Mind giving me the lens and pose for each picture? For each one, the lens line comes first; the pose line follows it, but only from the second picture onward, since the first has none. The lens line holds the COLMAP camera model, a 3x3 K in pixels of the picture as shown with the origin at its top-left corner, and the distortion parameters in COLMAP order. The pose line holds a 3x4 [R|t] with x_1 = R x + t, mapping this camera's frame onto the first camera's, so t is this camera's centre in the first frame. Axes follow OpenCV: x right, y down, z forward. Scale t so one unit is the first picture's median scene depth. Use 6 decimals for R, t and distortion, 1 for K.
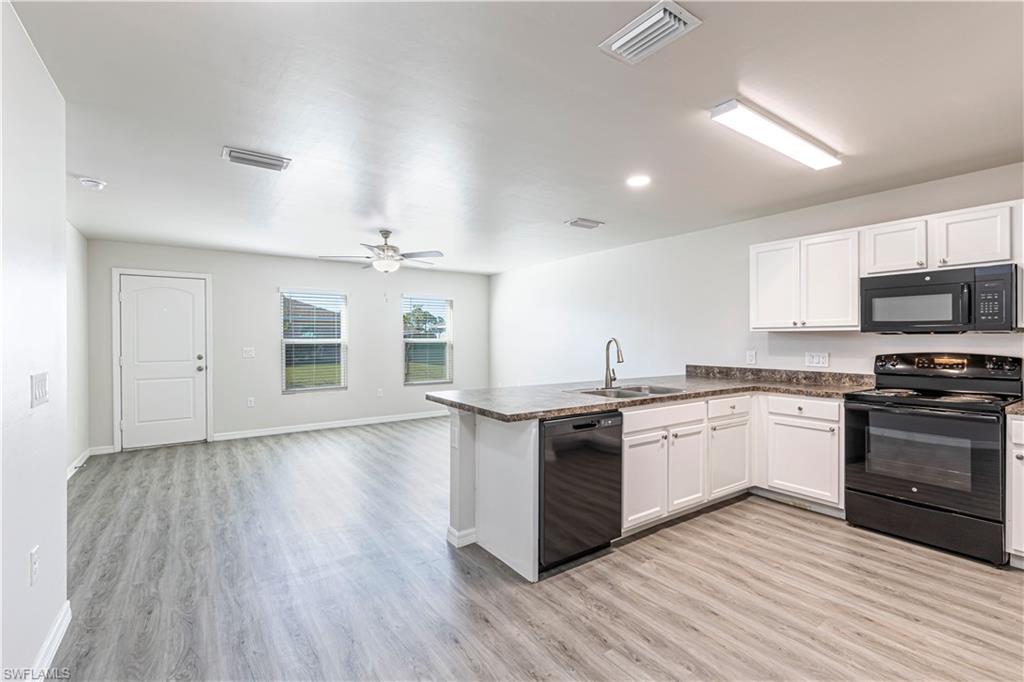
lens RADIAL K [[457.6, 0, 516.5], [0, 457.6, 340.1], [0, 0, 1]] dist [0.009716, -0.000546]
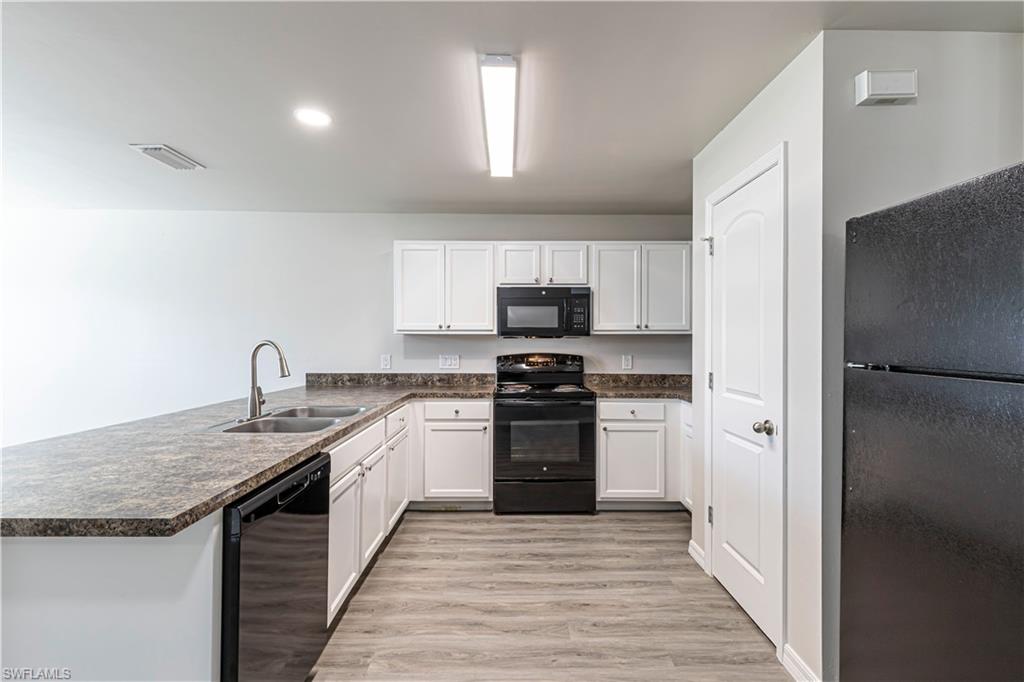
lens RADIAL K [[457.6, 0, 510.6], [0, 457.6, 340.1], [0, 0, 1]] dist [0.009716, -0.000546]
pose [[0.569582, 0.004126, 0.821924, -0.149480], [-0.000242, 0.999988, -0.004853, -0.002073], [-0.821935, 0.002566, 0.569576, 0.373654]]
